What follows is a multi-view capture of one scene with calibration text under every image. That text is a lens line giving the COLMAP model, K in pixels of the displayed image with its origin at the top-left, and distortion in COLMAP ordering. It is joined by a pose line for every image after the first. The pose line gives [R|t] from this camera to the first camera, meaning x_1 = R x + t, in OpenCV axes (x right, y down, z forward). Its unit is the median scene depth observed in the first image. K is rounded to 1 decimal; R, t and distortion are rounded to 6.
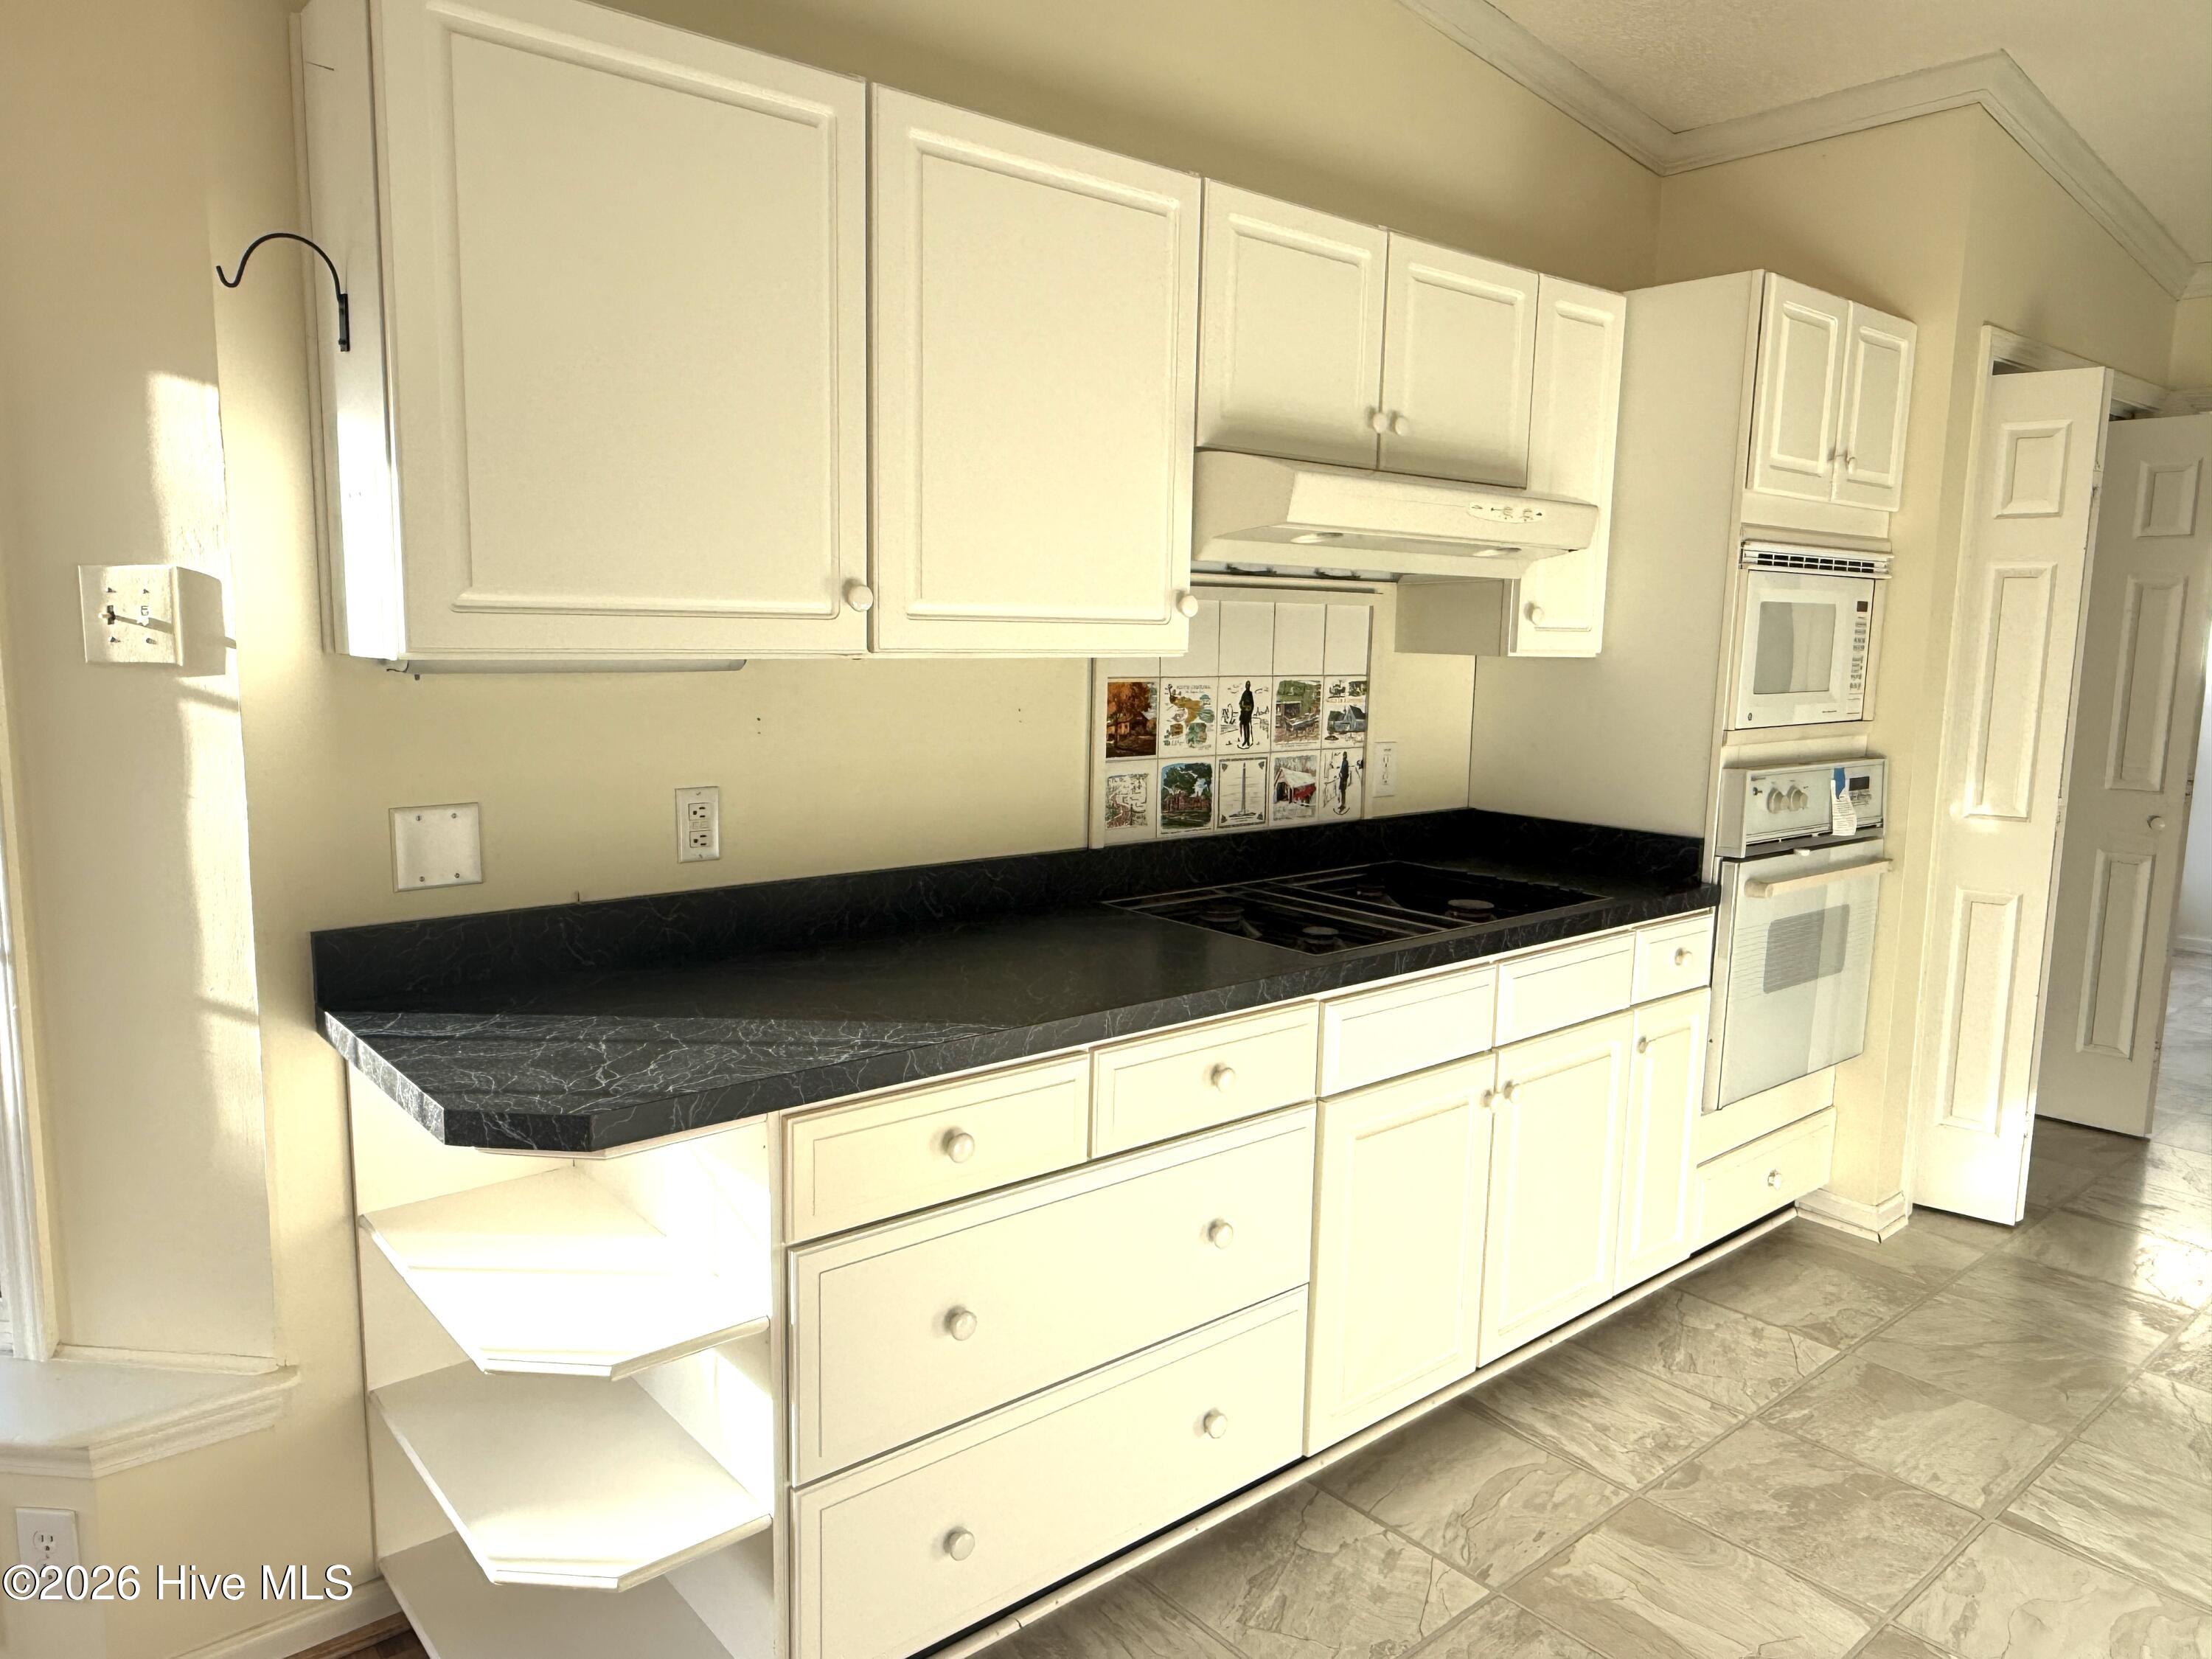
lens RADIAL K [[1495.3, 0, 1092.8], [0, 1495.3, 836.6], [0, 0, 1]] dist [0.012083, -0.007754]
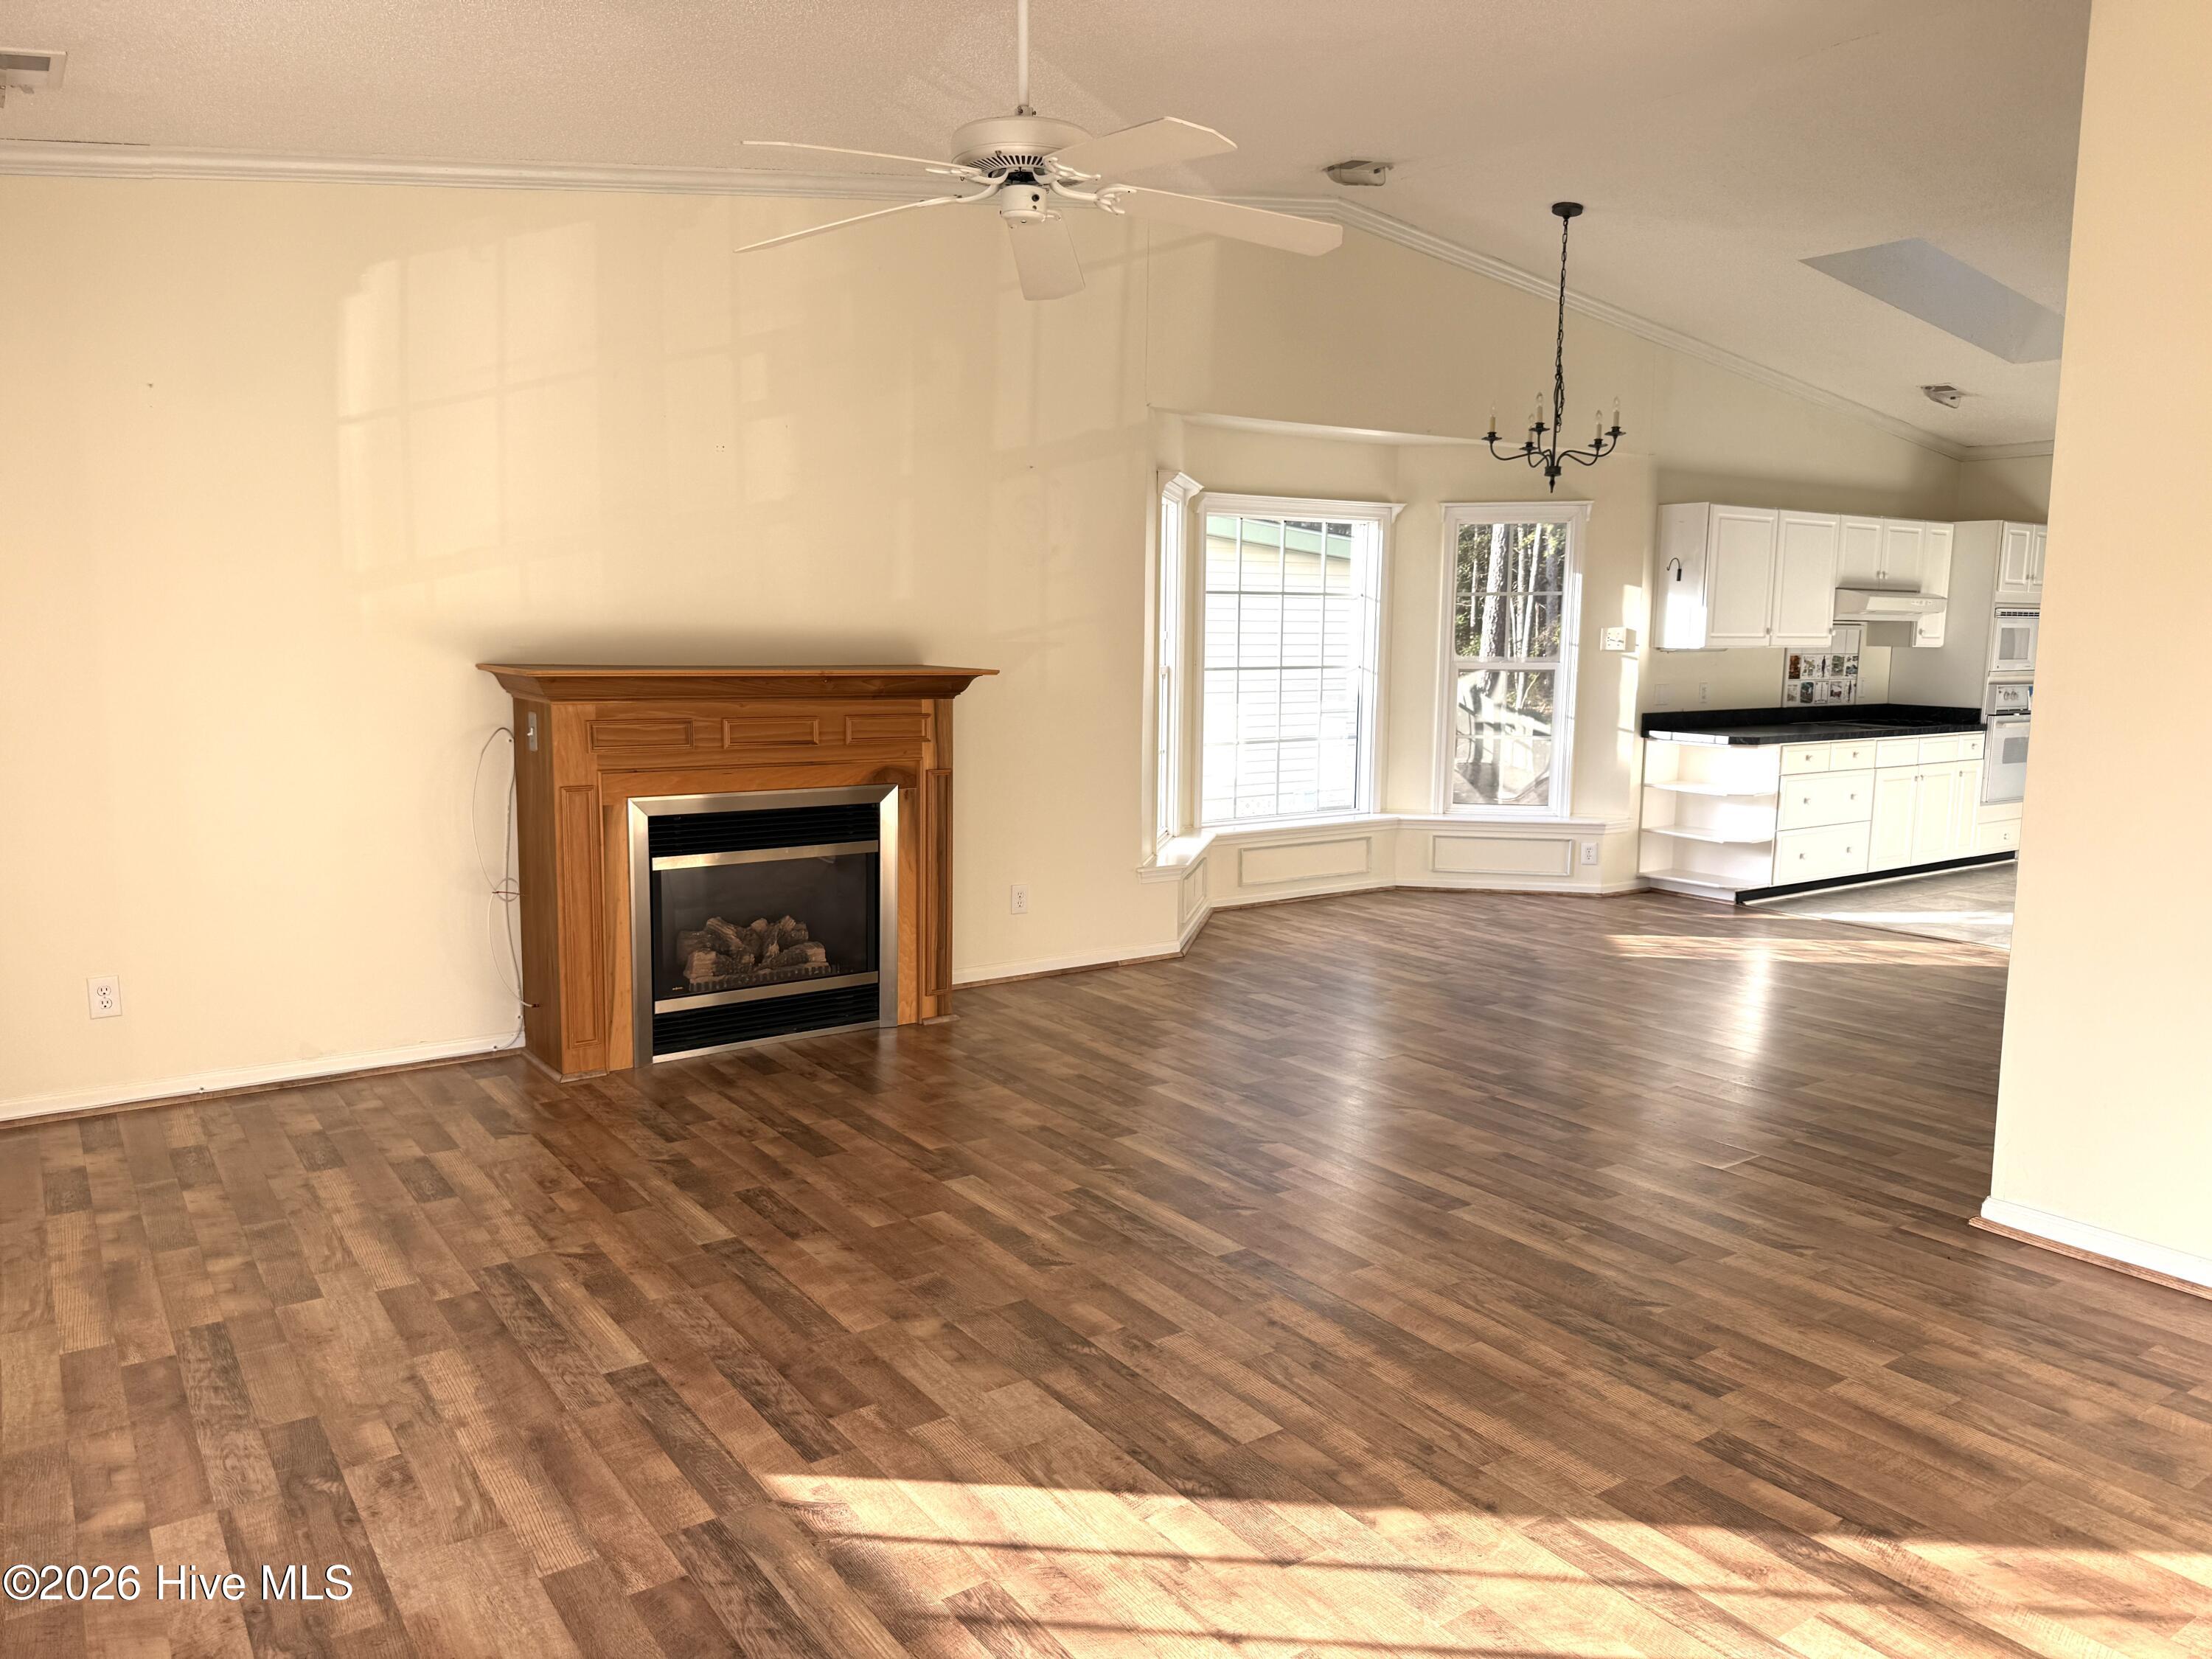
lens RADIAL K [[1560.9, 0, 1108.1], [0, 1560.9, 828.2], [0, 0, 1]] dist [0.058271, -0.072703]
pose [[0.996065, 0.005589, -0.088452, -1.180486], [-0.006412, 0.999939, -0.009024, 0.317130], [0.088396, 0.009556, 0.996040, -2.575432]]
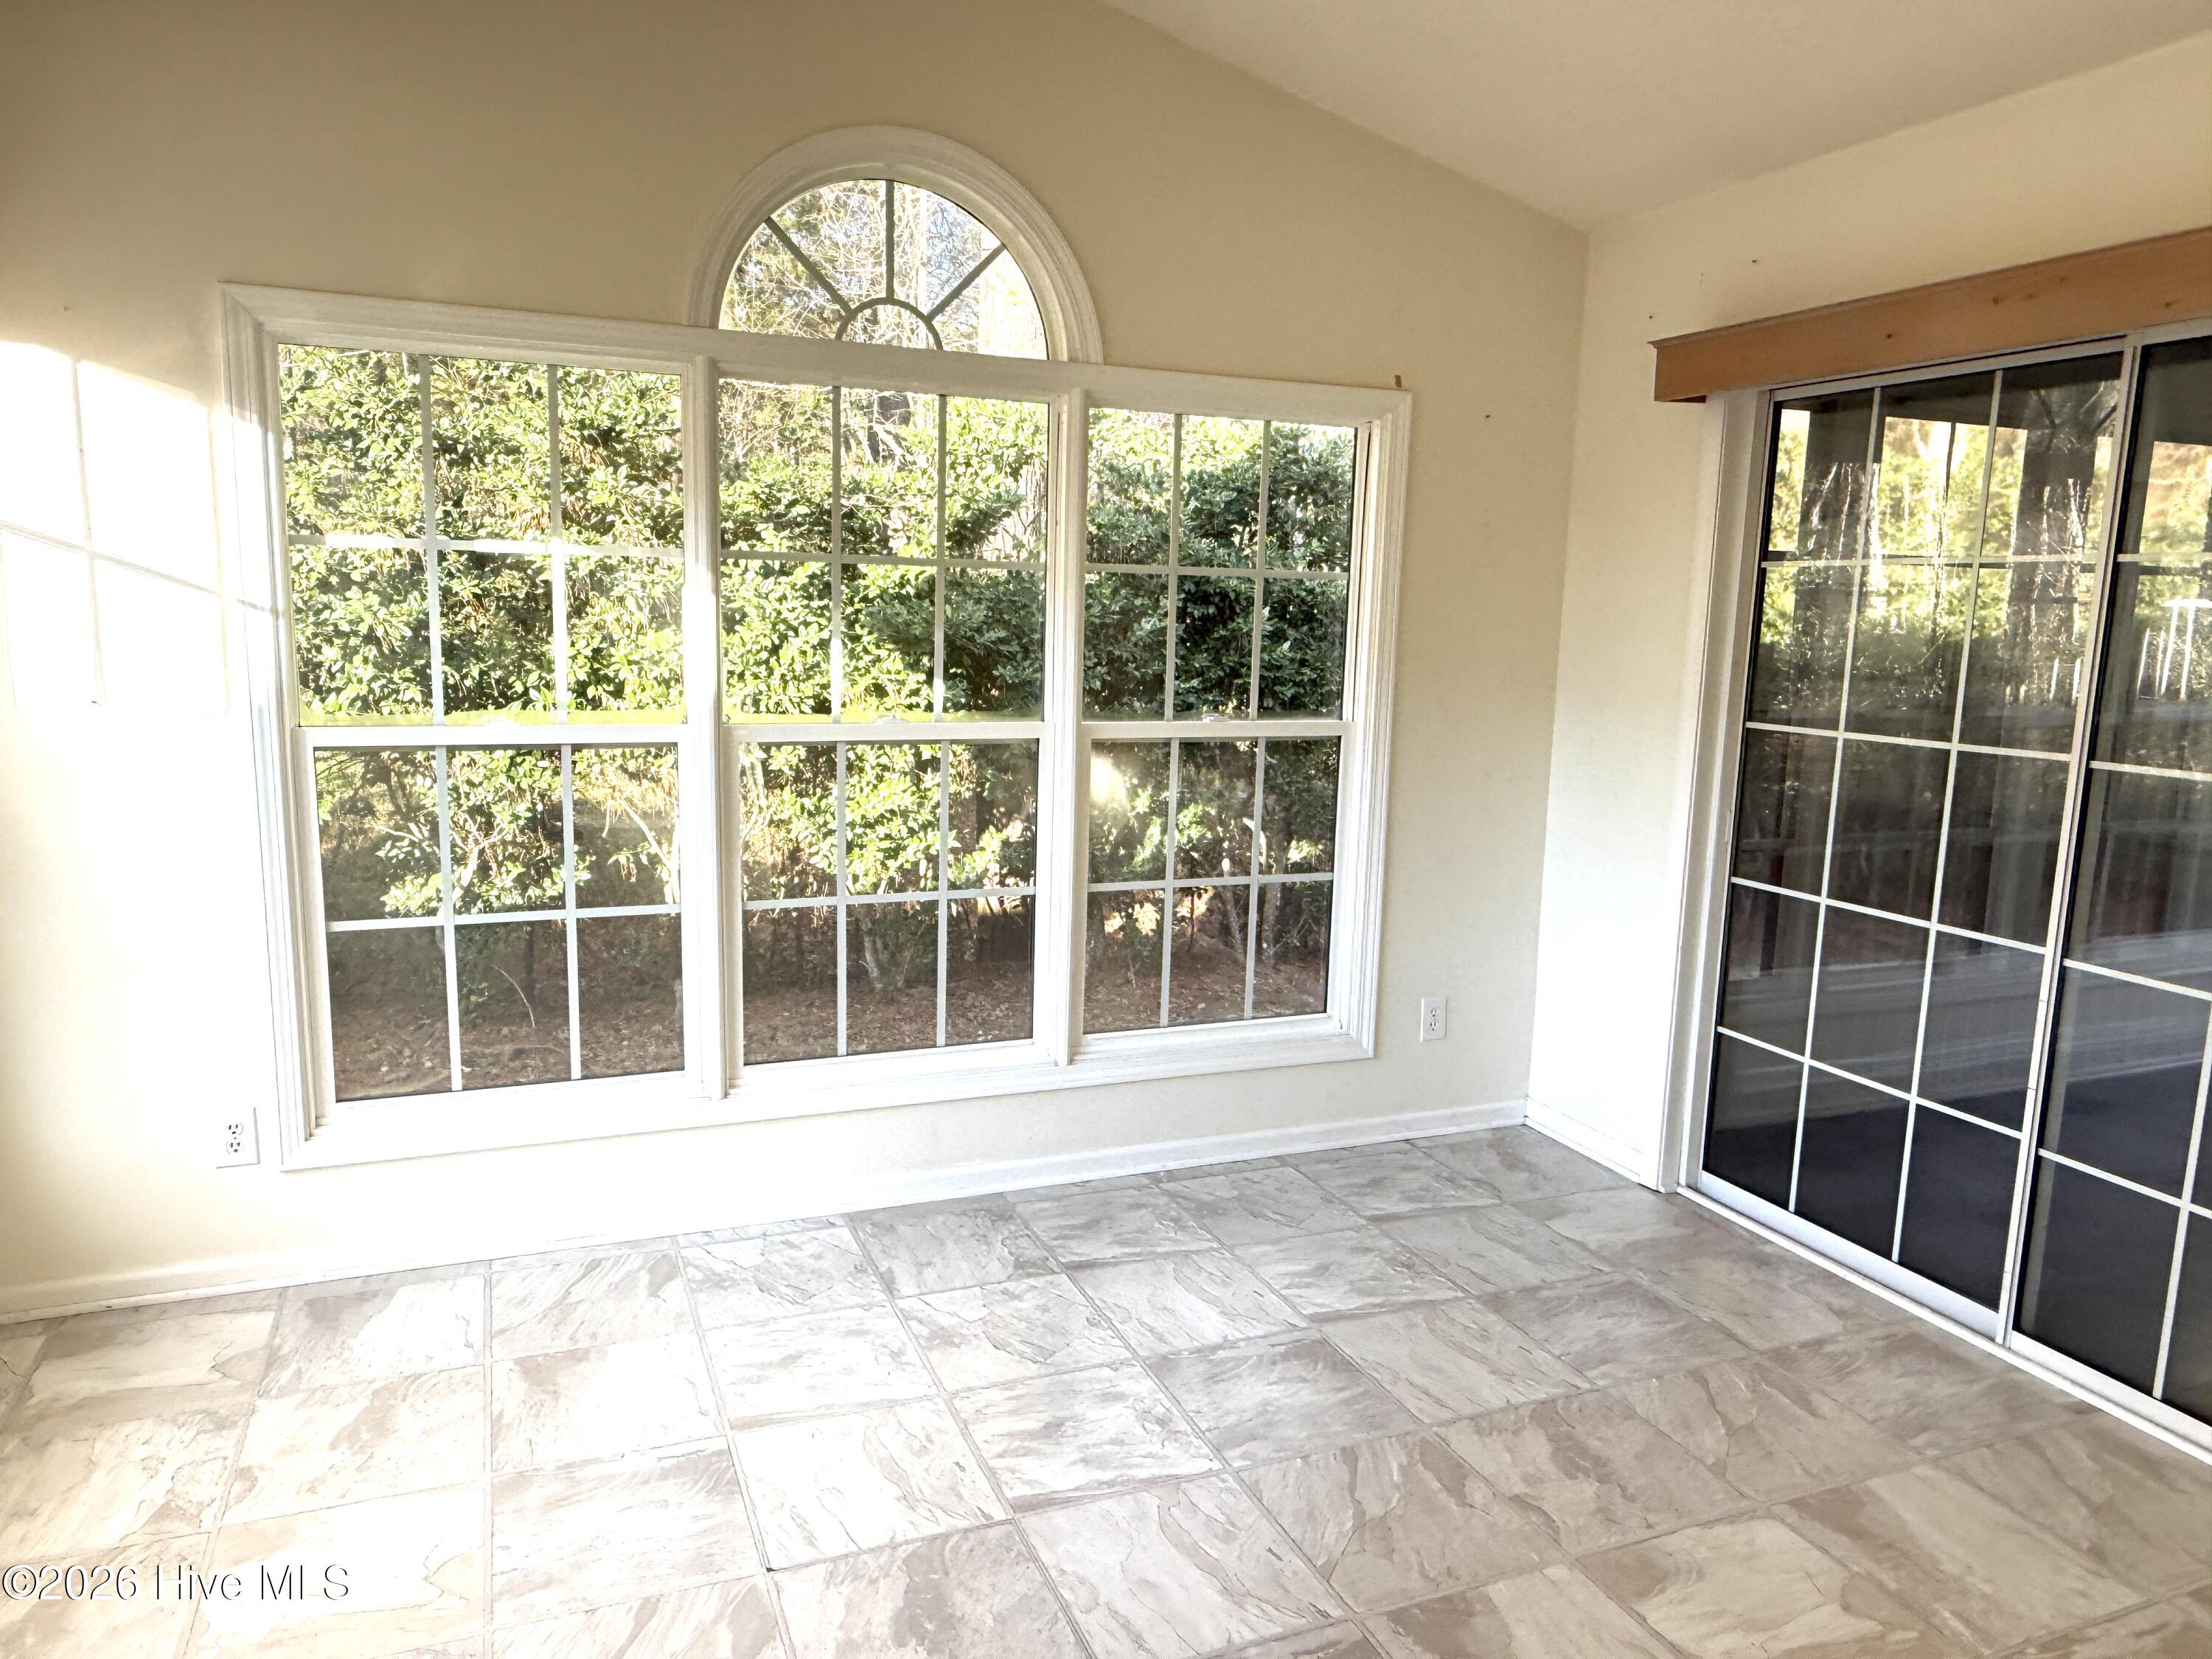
lens RADIAL K [[1495.3, 0, 1079.4], [0, 1495.3, 859.5], [0, 0, 1]] dist [0.012083, -0.007754]
pose [[0.324905, -0.174156, 0.929573, -0.201644], [0.109643, 0.983207, 0.145882, -0.095350], [-0.939370, 0.054523, 0.338544, 0.546928]]
